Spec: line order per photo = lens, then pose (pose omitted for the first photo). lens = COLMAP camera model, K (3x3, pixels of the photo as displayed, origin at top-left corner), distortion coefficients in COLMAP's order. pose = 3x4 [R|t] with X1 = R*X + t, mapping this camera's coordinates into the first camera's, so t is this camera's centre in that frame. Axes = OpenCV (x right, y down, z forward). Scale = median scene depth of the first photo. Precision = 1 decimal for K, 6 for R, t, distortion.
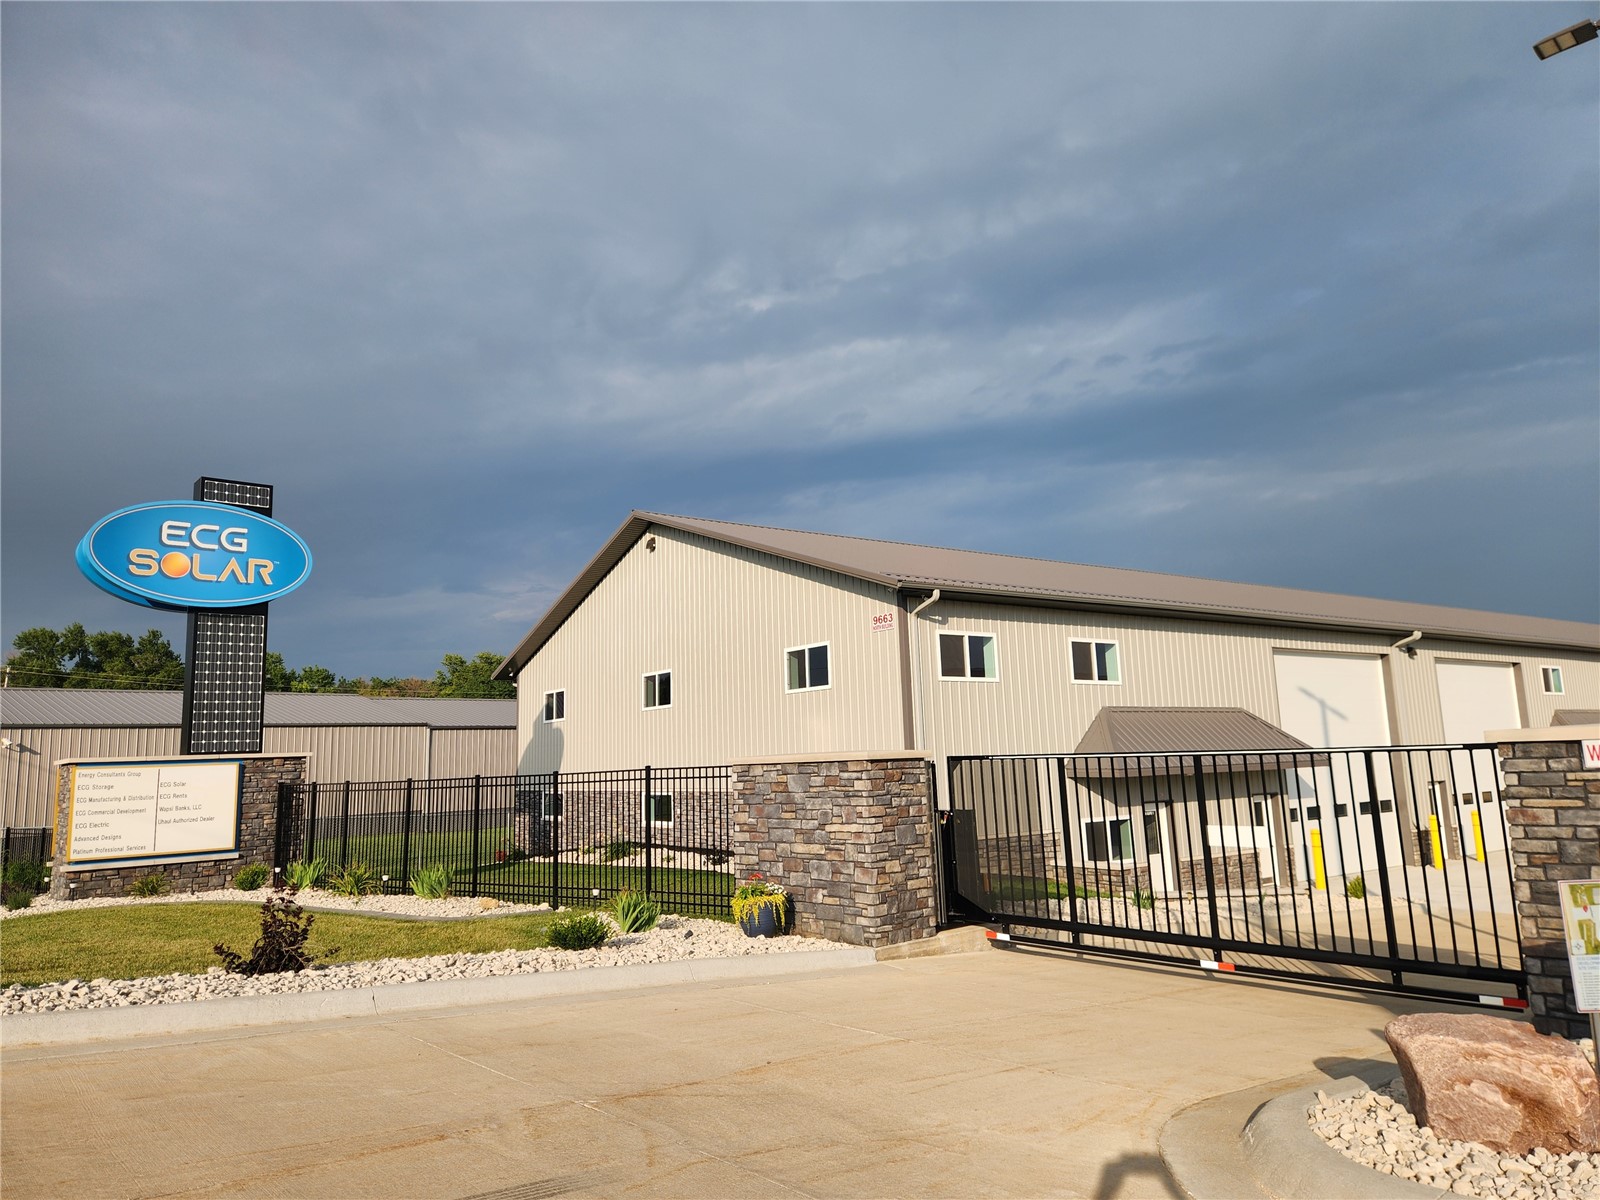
lens RADIAL K [[1077.3, 0, 806.4], [0, 1077.3, 594.7], [0, 0, 1]] dist [0.084255, -0.021433]
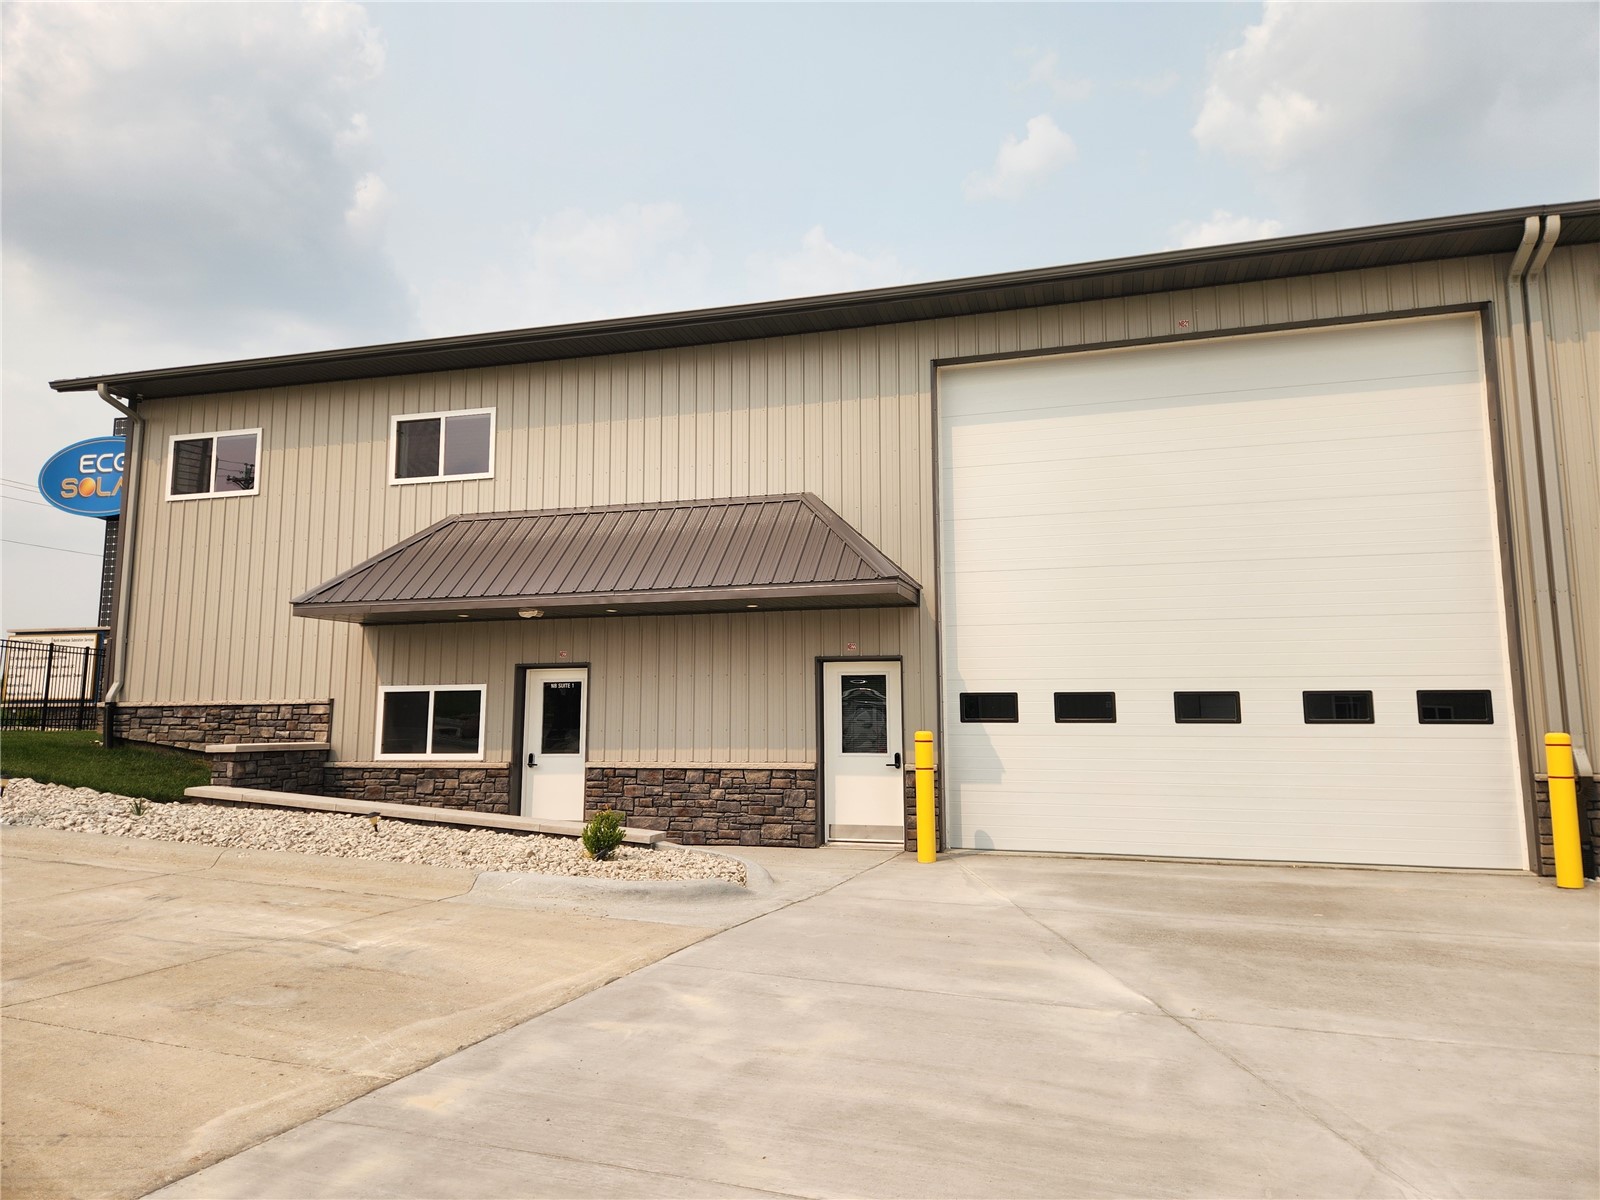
lens RADIAL K [[1077.3, 0, 794.4], [0, 1077.3, 595.0], [0, 0, 1]] dist [0.084255, -0.021433]
pose [[0.603092, -0.061558, -0.795293, 0.886912], [0.102920, 0.994689, 0.001056, 0.167655], [0.791004, -0.082488, 0.606224, 0.764939]]
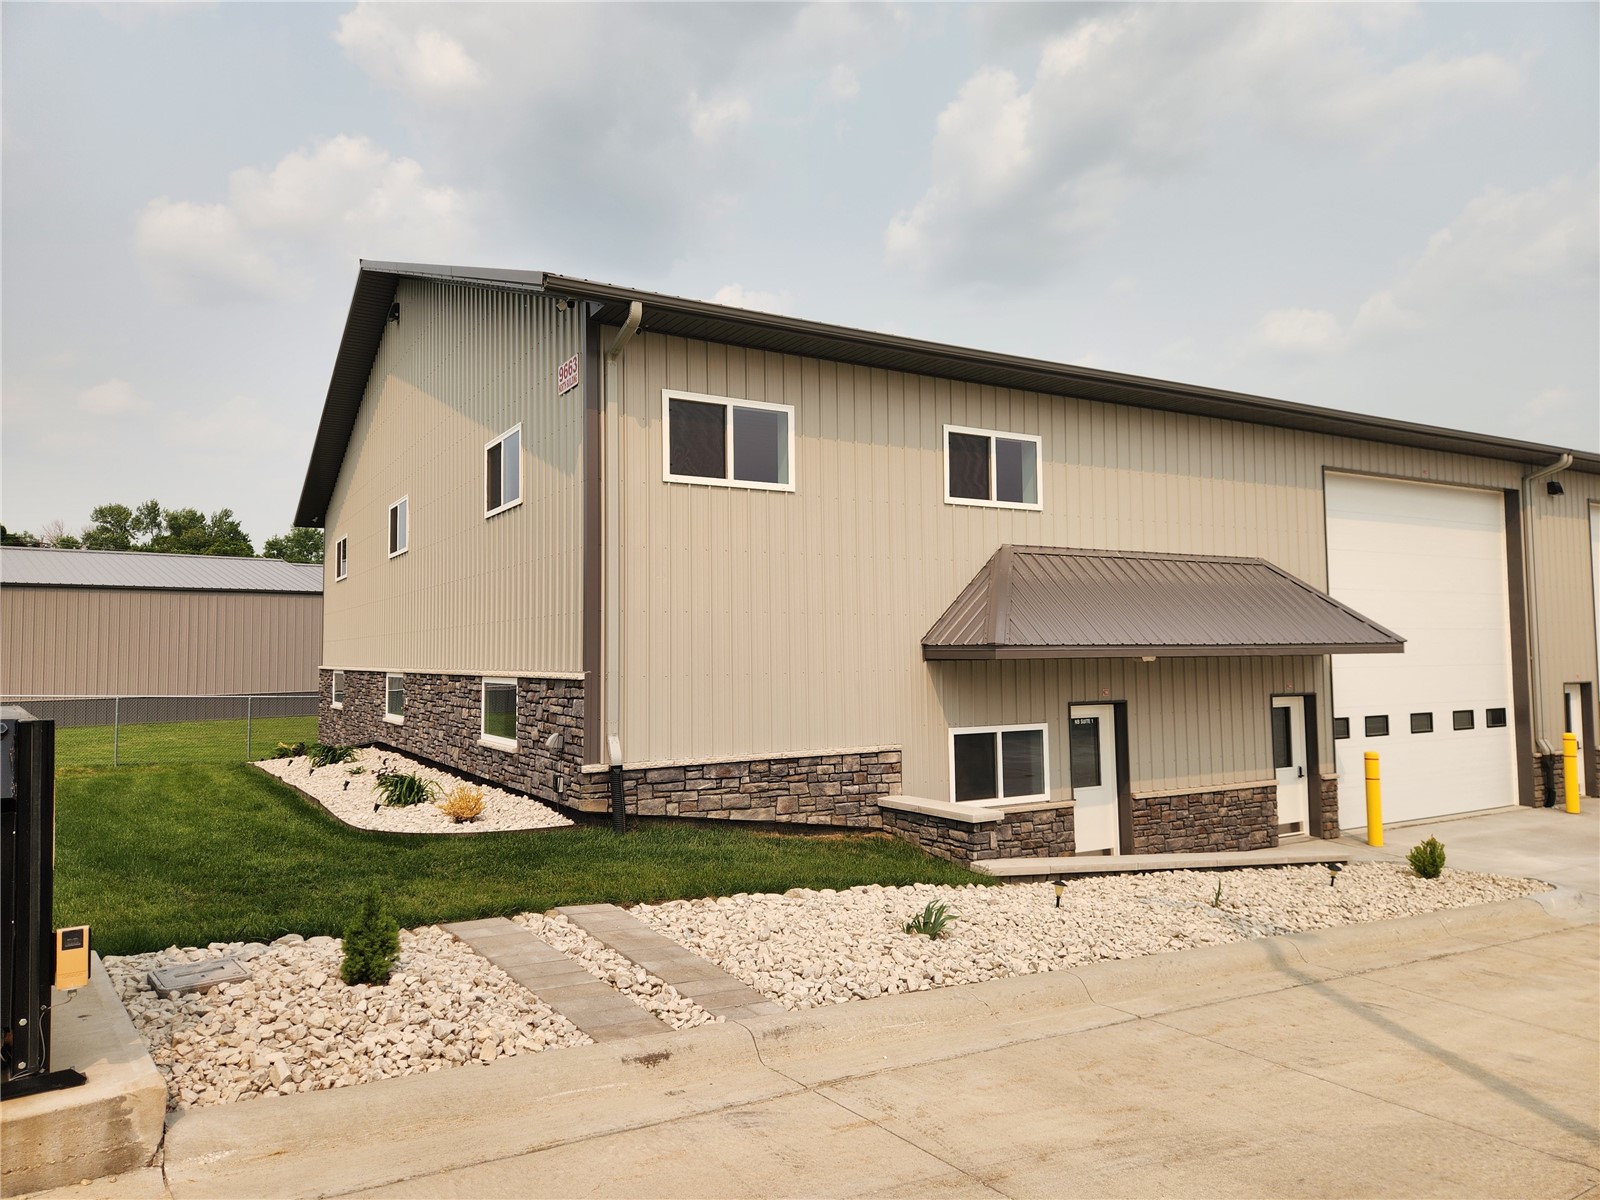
lens RADIAL K [[1077.3, 0, 791.3], [0, 1077.3, 599.7], [0, 0, 1]] dist [0.084255, -0.021433]
pose [[0.996125, 0.017482, -0.086196, 0.205647], [-0.008460, 0.994547, 0.103942, 0.071599], [0.087543, -0.102810, 0.990841, 0.395200]]
